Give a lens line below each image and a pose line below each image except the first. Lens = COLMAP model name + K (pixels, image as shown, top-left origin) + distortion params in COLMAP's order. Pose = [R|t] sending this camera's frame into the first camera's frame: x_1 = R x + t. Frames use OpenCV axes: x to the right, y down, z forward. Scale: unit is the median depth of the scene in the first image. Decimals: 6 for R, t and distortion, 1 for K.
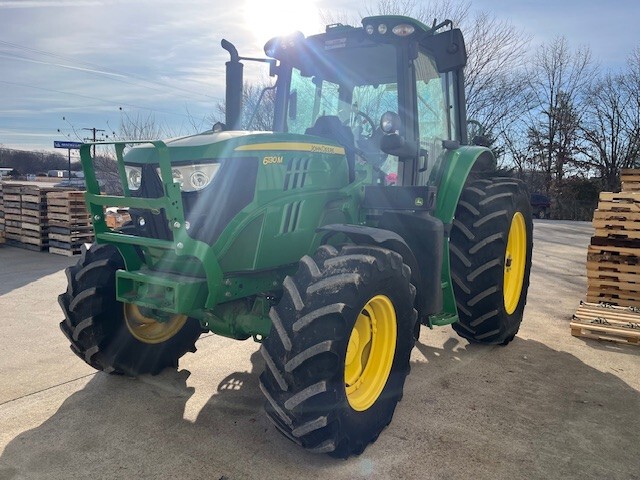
lens RADIAL K [[490.4, 0, 322.6], [0, 490.4, 238.3], [0, 0, 1]] dist [0.067136, -0.084499]
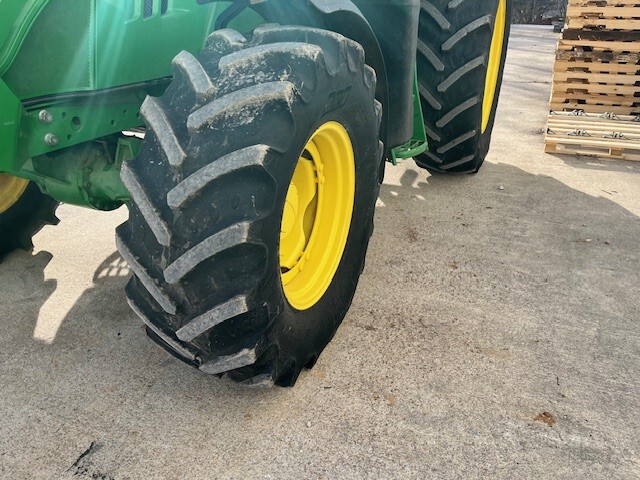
lens RADIAL K [[490.4, 0, 327.9], [0, 490.4, 241.4], [0, 0, 1]] dist [0.067136, -0.084499]
pose [[0.985527, -0.102853, 0.134752, 0.015200], [0.050006, 0.935921, 0.348642, 0.030110], [-0.161976, -0.336857, 0.927519, 0.277054]]
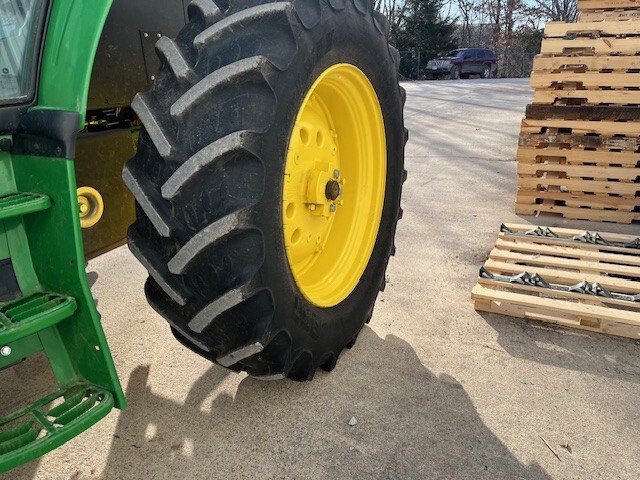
lens RADIAL K [[490.4, 0, 321.6], [0, 490.4, 245.2], [0, 0, 1]] dist [0.067136, -0.084499]
pose [[0.993024, -0.090074, 0.076097, 0.367313], [0.067289, 0.962829, 0.261594, -0.019240], [-0.096831, -0.254649, 0.962173, 0.637652]]
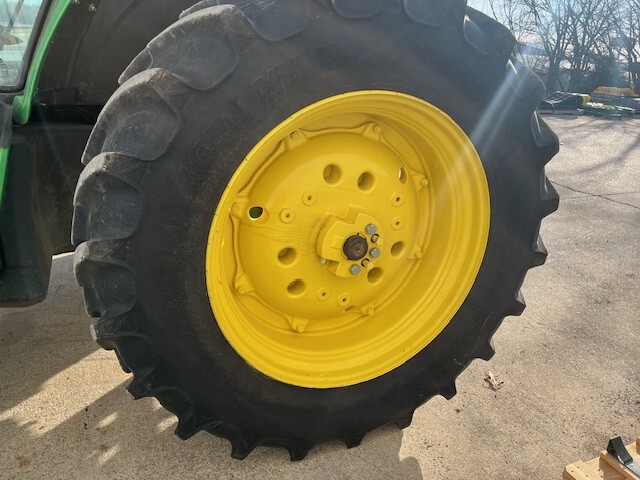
lens RADIAL K [[490.4, 0, 321.9], [0, 490.4, 244.9], [0, 0, 1]] dist [0.067136, -0.084499]
pose [[0.837514, 0.220623, -0.499895, 0.582497], [-0.094643, 0.959607, 0.264948, -0.043759], [0.538157, -0.174586, 0.824565, 0.792178]]
